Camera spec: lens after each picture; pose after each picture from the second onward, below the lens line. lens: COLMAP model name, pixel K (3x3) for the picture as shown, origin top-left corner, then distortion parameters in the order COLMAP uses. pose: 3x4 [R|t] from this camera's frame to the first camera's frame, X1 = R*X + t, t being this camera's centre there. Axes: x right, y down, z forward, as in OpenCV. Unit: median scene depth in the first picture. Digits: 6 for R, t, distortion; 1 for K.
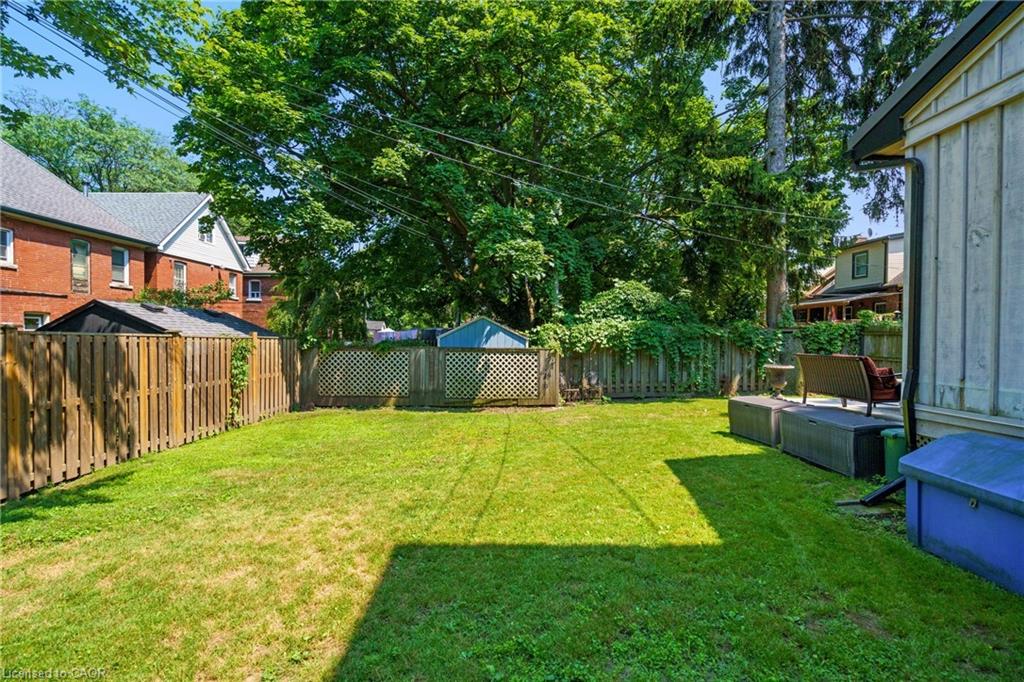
lens RADIAL K [[467.5, 0, 512.0], [0, 467.5, 341.0], [0, 0, 1]] dist [-0.000876, -0.000251]
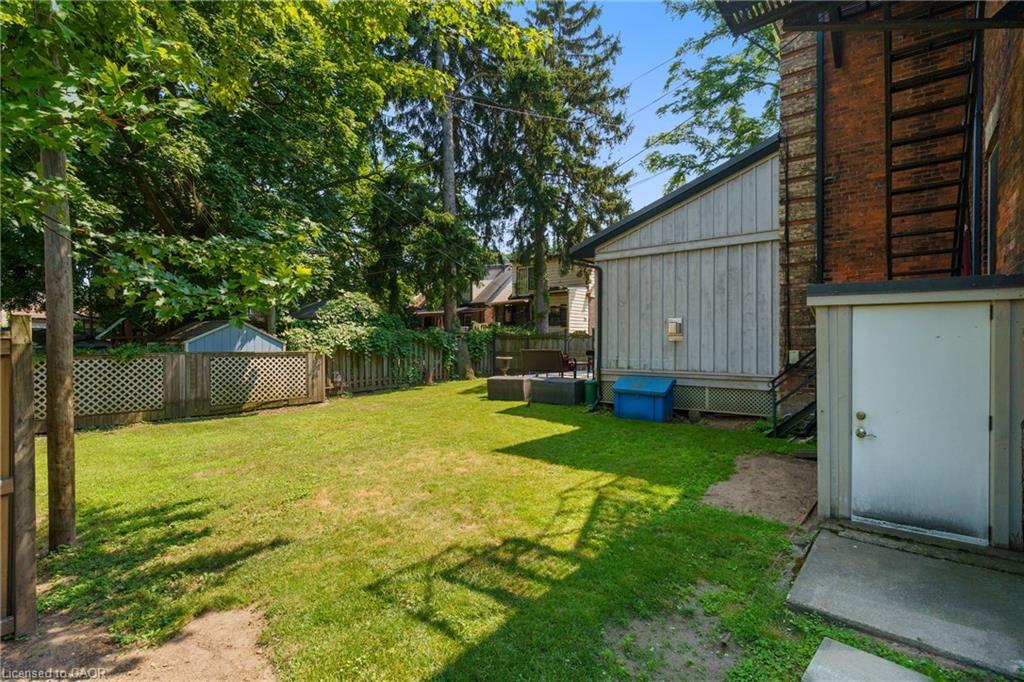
lens RADIAL K [[494.7, 0, 512.0], [0, 494.7, 341.0], [0, 0, 1]] dist [-0.000852, -0.000064]
pose [[0.648481, -0.005524, 0.761211, -0.482569], [0.009121, 0.999958, -0.000514, -0.003247], [-0.761176, 0.007276, 0.648504, -0.110466]]
